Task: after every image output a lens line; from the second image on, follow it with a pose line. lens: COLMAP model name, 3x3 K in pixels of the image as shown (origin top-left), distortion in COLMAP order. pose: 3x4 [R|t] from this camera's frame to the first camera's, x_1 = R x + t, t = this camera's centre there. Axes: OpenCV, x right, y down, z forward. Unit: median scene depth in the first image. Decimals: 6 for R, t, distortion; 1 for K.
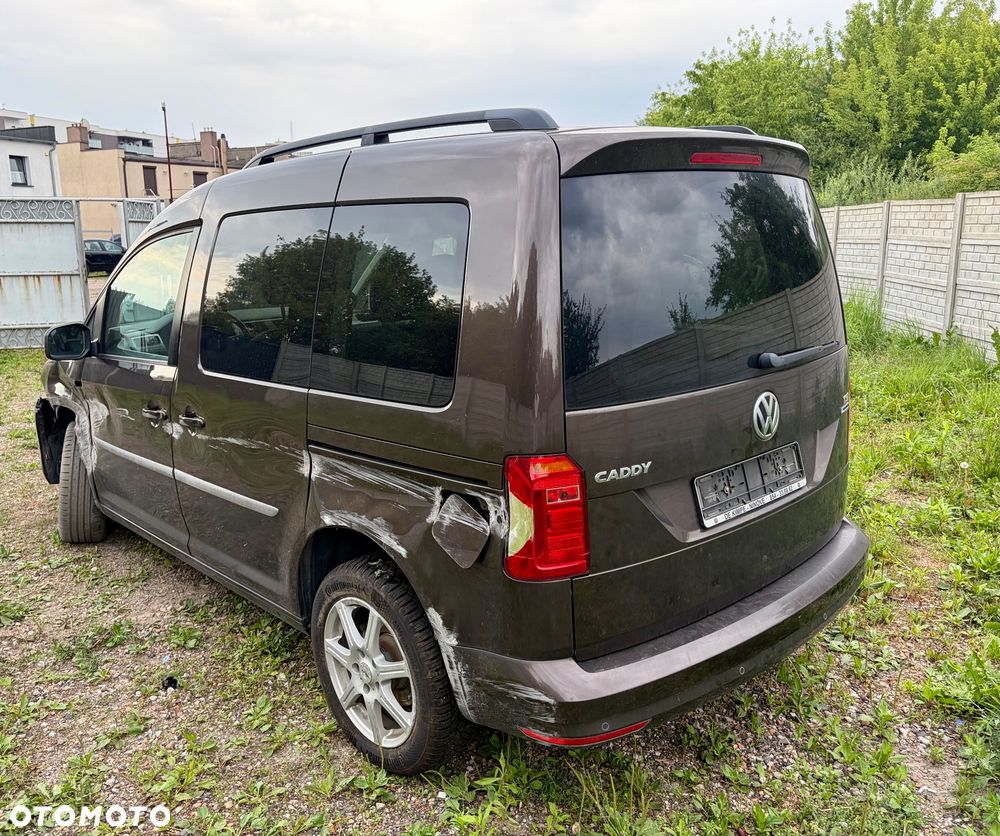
lens RADIAL K [[847.9, 0, 476.4], [0, 847.9, 420.4], [0, 0, 1]] dist [0.061607, -0.063454]
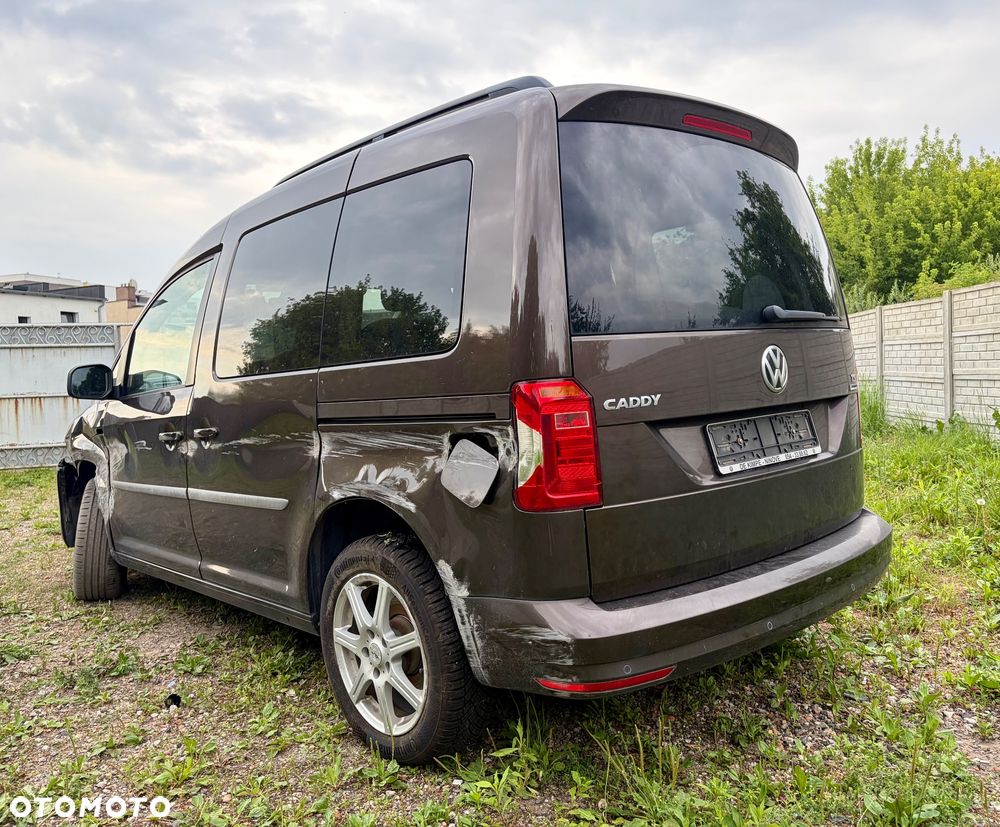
lens RADIAL K [[818.5, 0, 496.5], [0, 818.5, 414.0], [0, 0, 1]] dist [0.056281, -0.056682]
pose [[0.999685, -0.025098, -0.000596, 0.011732], [0.024672, 0.986538, -0.161660, 0.173175], [0.004645, 0.161594, 0.986846, 0.048820]]
